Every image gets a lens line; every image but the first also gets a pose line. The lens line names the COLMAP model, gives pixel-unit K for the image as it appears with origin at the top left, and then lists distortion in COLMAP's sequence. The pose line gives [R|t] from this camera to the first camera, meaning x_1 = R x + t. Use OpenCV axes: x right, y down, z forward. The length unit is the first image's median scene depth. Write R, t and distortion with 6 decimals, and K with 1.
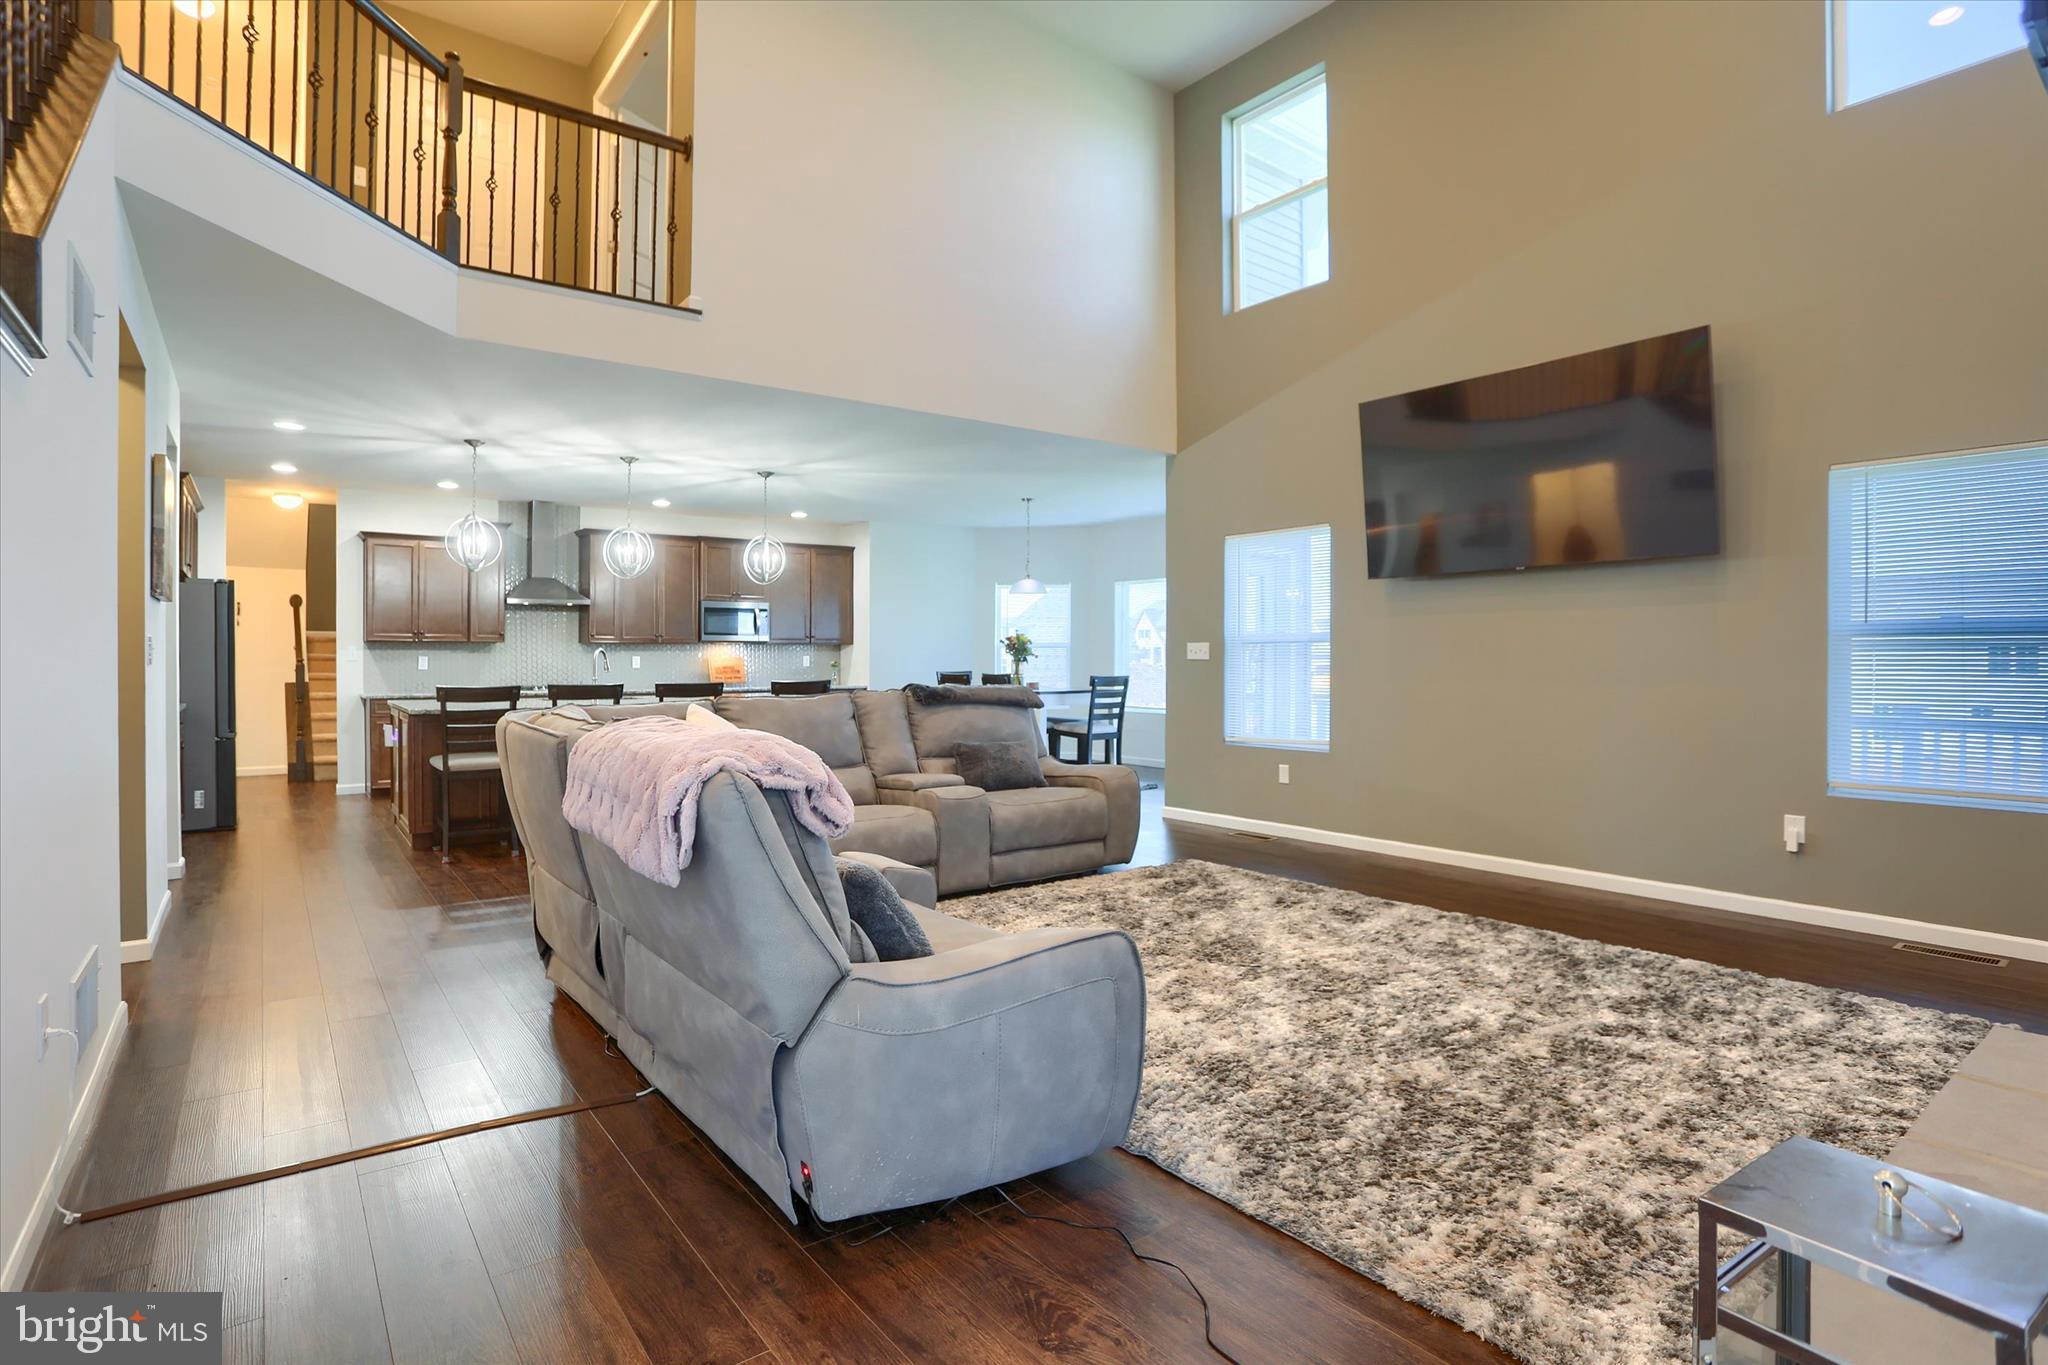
lens RADIAL K [[1034.3, 0, 1024.9], [0, 1034.3, 667.4], [0, 0, 1]] dist [-0.033223, -0.000619]
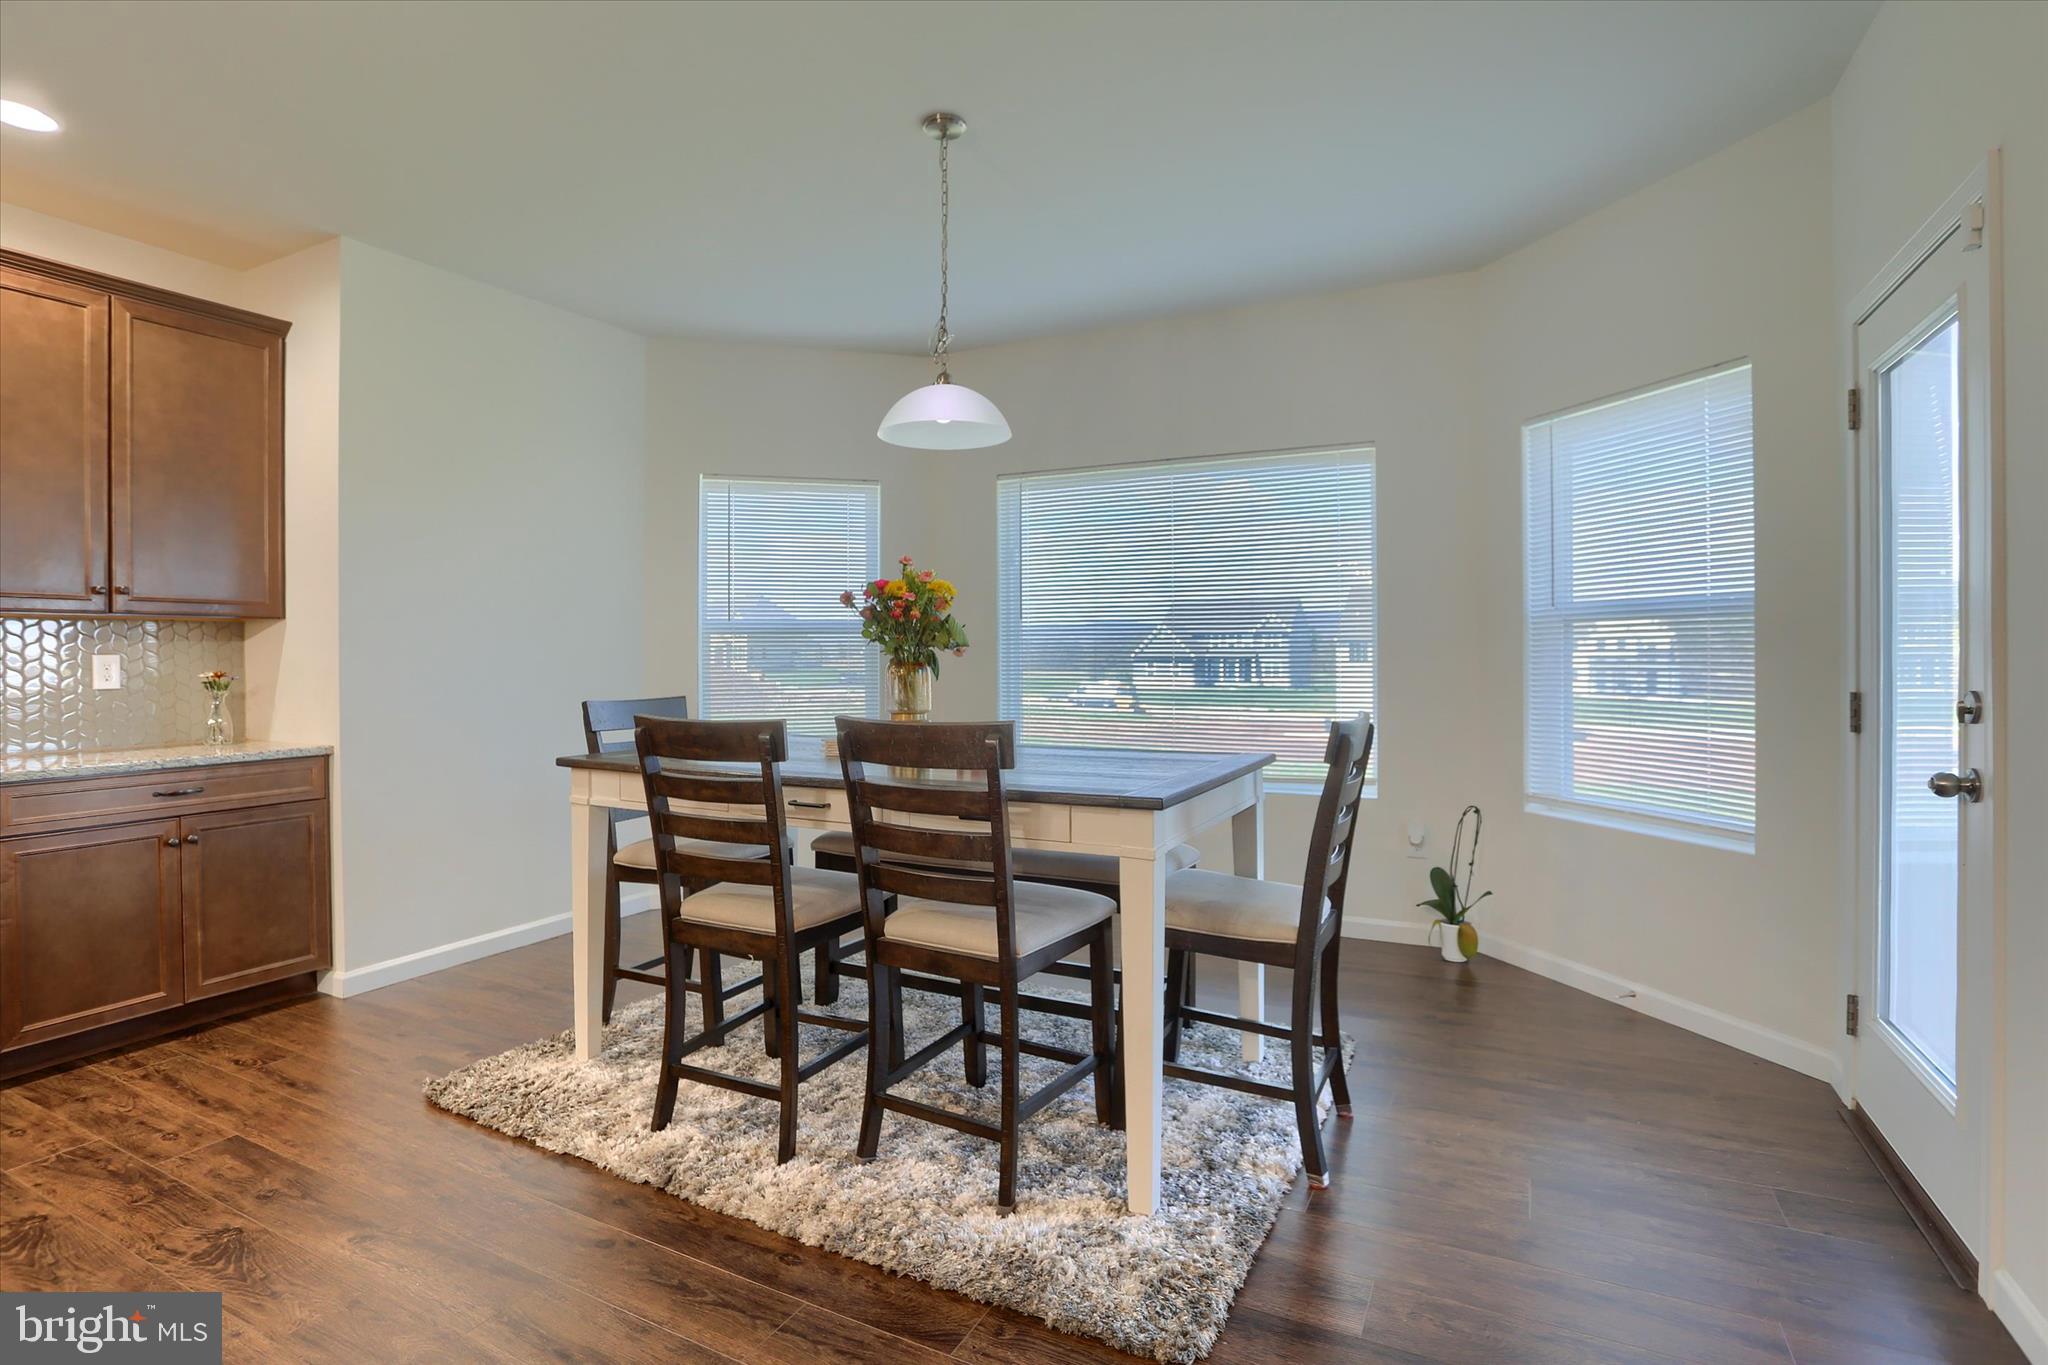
lens RADIAL K [[999.5, 0, 1013.2], [0, 999.5, 661.3], [0, 0, 1]] dist [-0.062976, 0.023371]
pose [[0.904393, -0.005595, 0.426664, -0.105190], [0.007027, 0.999974, -0.001783, -0.007388], [-0.426642, 0.004611, 0.904409, 0.749571]]
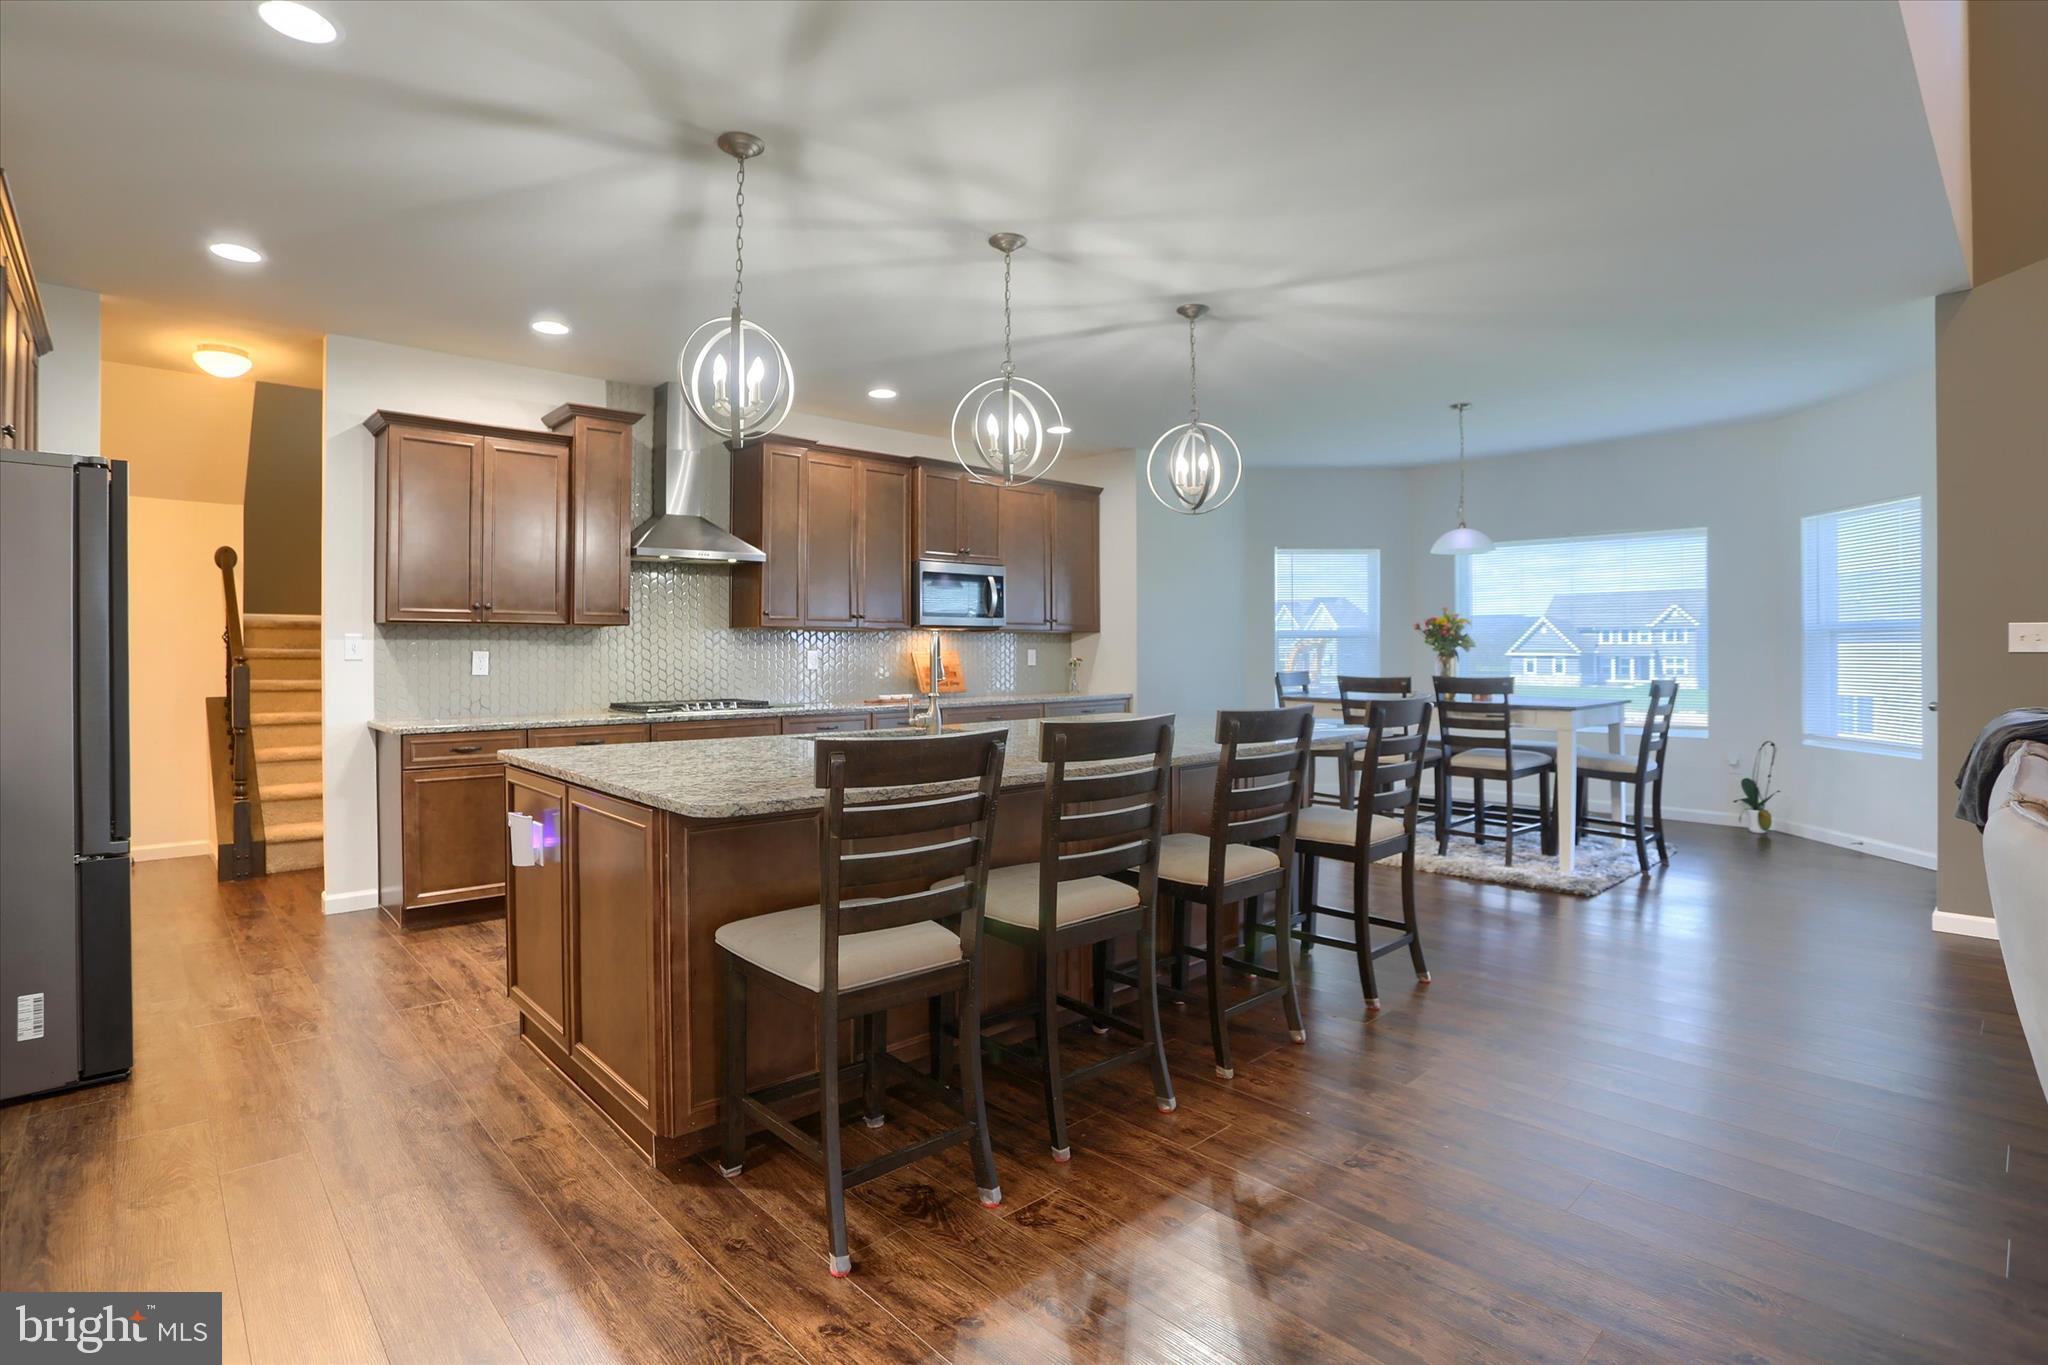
lens RADIAL K [[999.5, 0, 1013.2], [0, 999.5, 661.3], [0, 0, 1]] dist [-0.062976, 0.023371]
pose [[0.995198, -0.003133, 0.097827, -0.341982], [0.003375, 0.999992, -0.002303, -0.003240], [-0.097819, 0.002622, 0.995201, 0.428079]]
